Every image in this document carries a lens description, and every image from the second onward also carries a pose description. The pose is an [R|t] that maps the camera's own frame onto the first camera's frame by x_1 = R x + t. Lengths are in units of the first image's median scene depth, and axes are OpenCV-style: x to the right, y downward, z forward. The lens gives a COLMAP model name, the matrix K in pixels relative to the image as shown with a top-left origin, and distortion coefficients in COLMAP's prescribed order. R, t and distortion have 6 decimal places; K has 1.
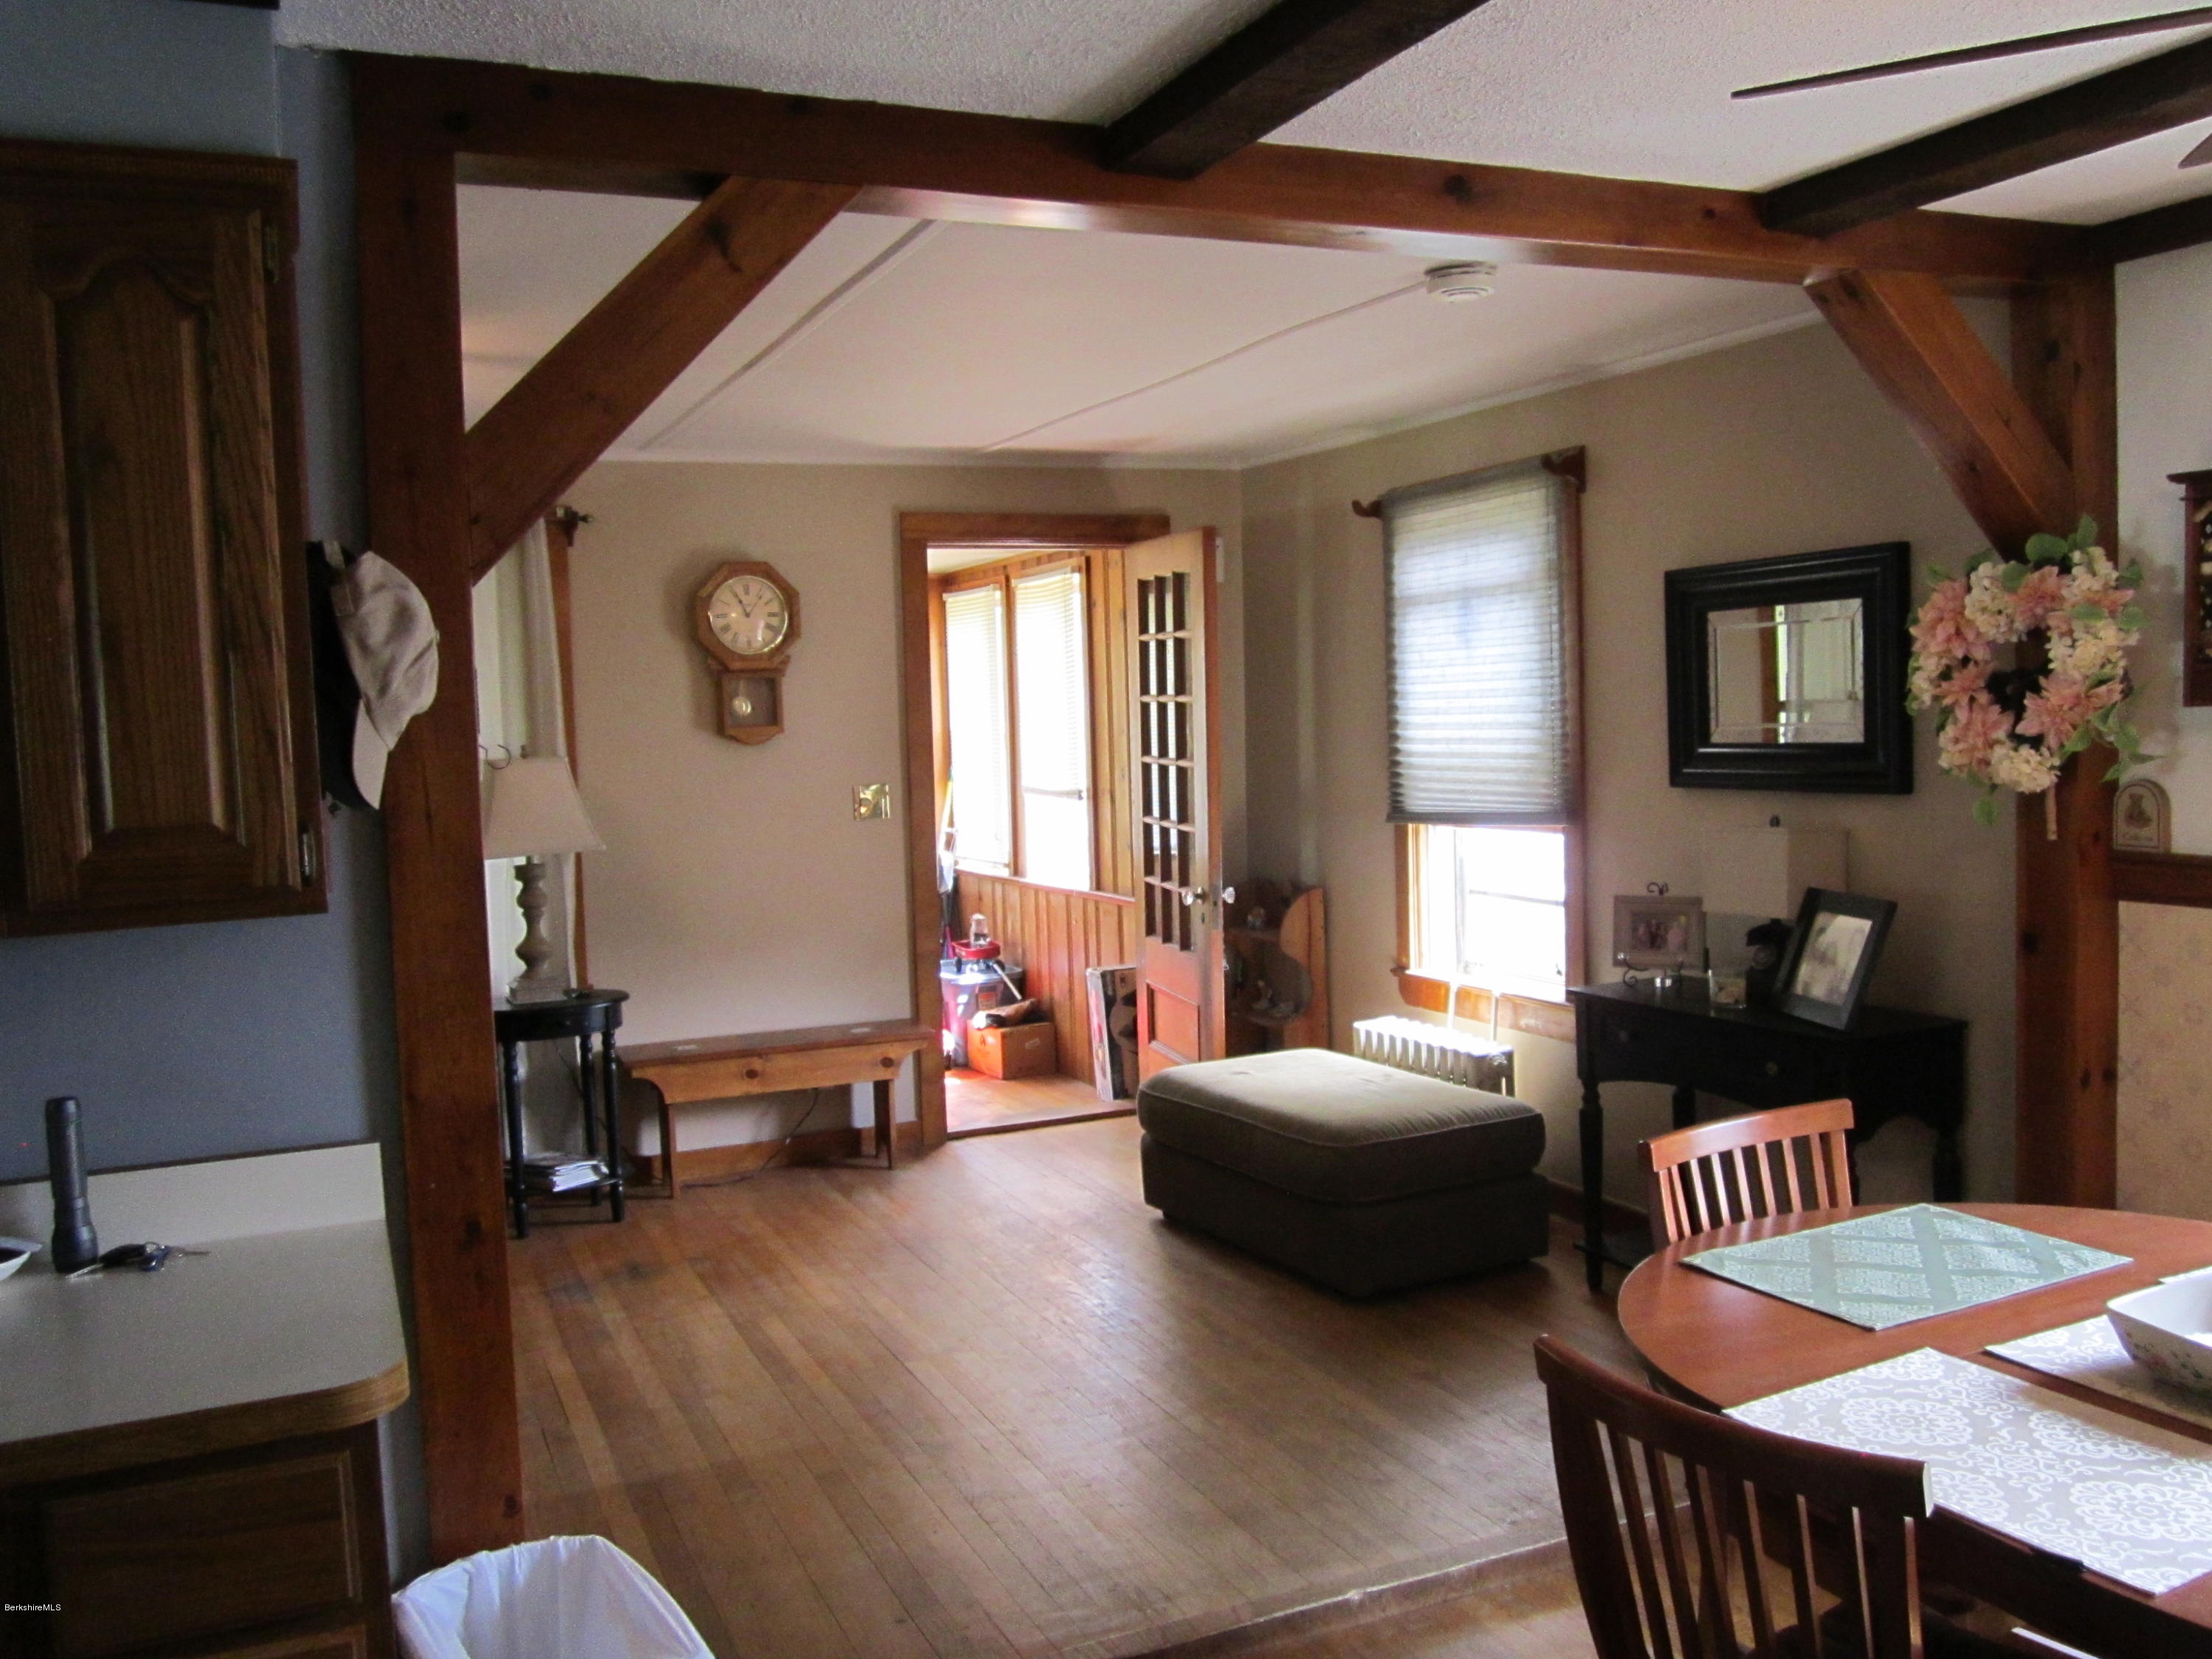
lens RADIAL K [[1819.3, 0, 1102.9], [0, 1819.3, 830.8], [0, 0, 1]] dist [-0.059932, 0.019504]
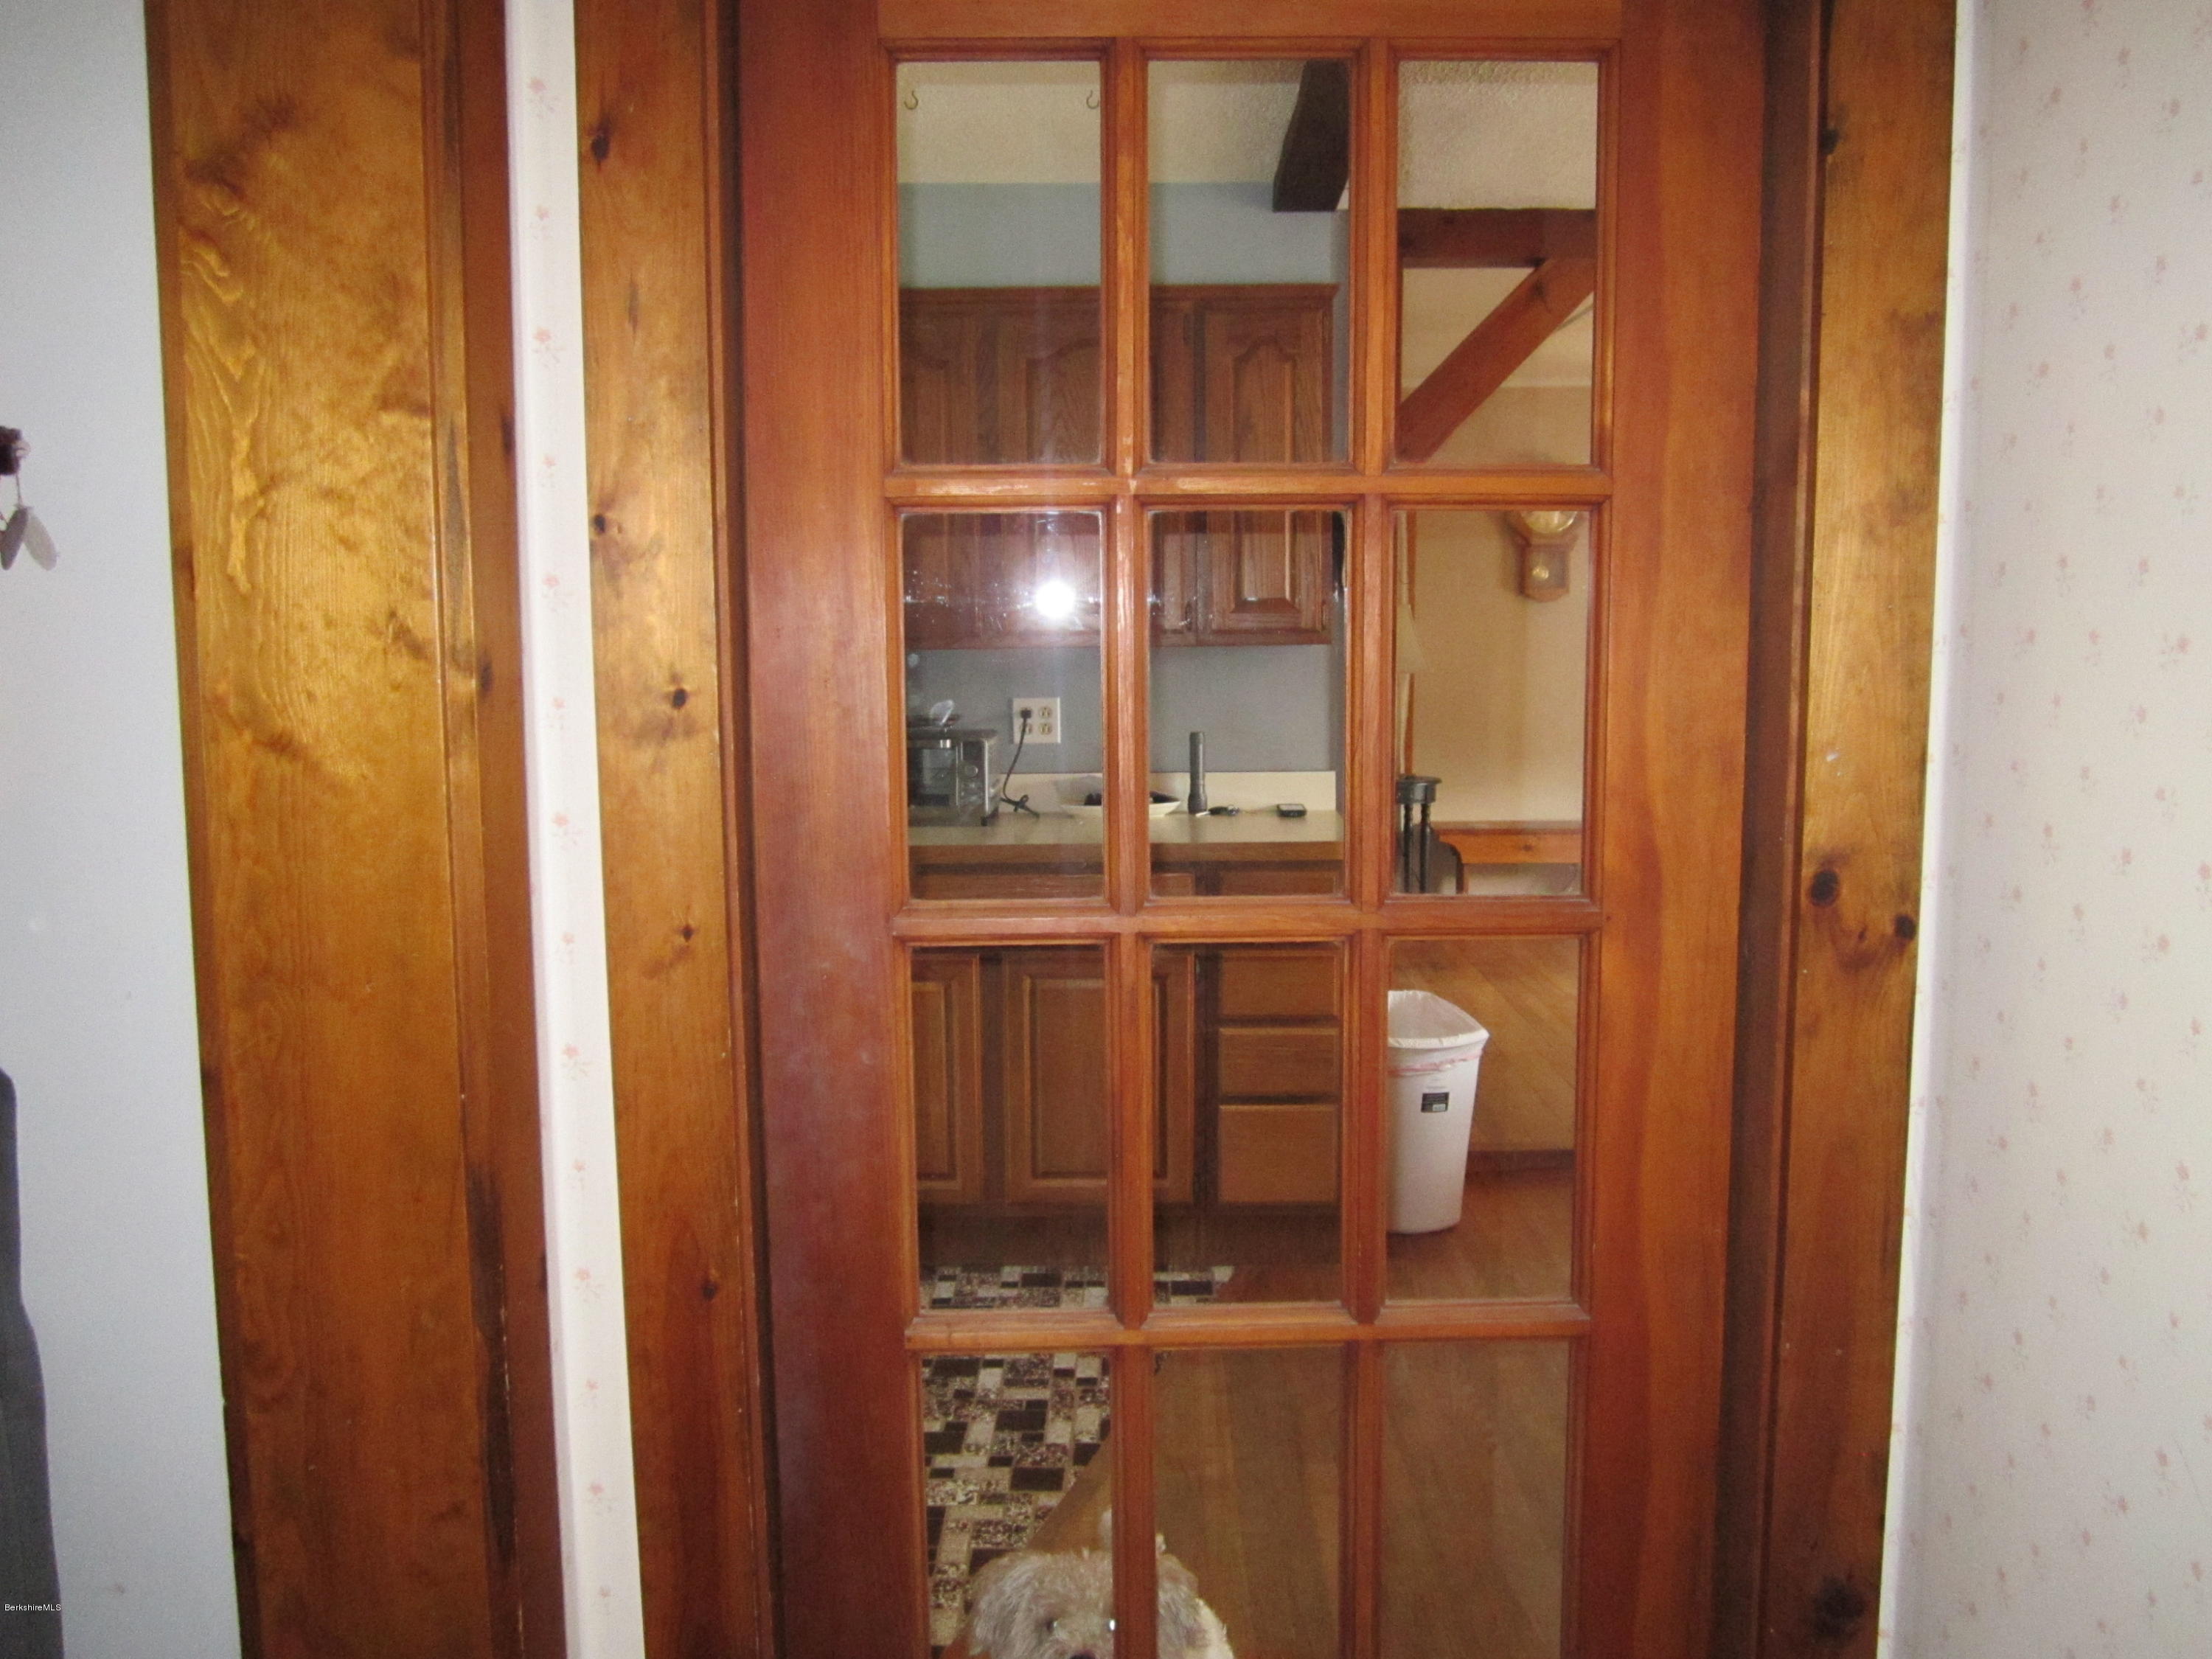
lens RADIAL K [[1819.3, 0, 1103.9], [0, 1819.3, 822.9], [0, 0, 1]] dist [-0.059932, 0.019504]
pose [[0.908468, 0.076299, -0.410932, 0.074540], [-0.052663, 0.996256, 0.068555, 0.042220], [0.414624, -0.040639, 0.909085, -0.363256]]
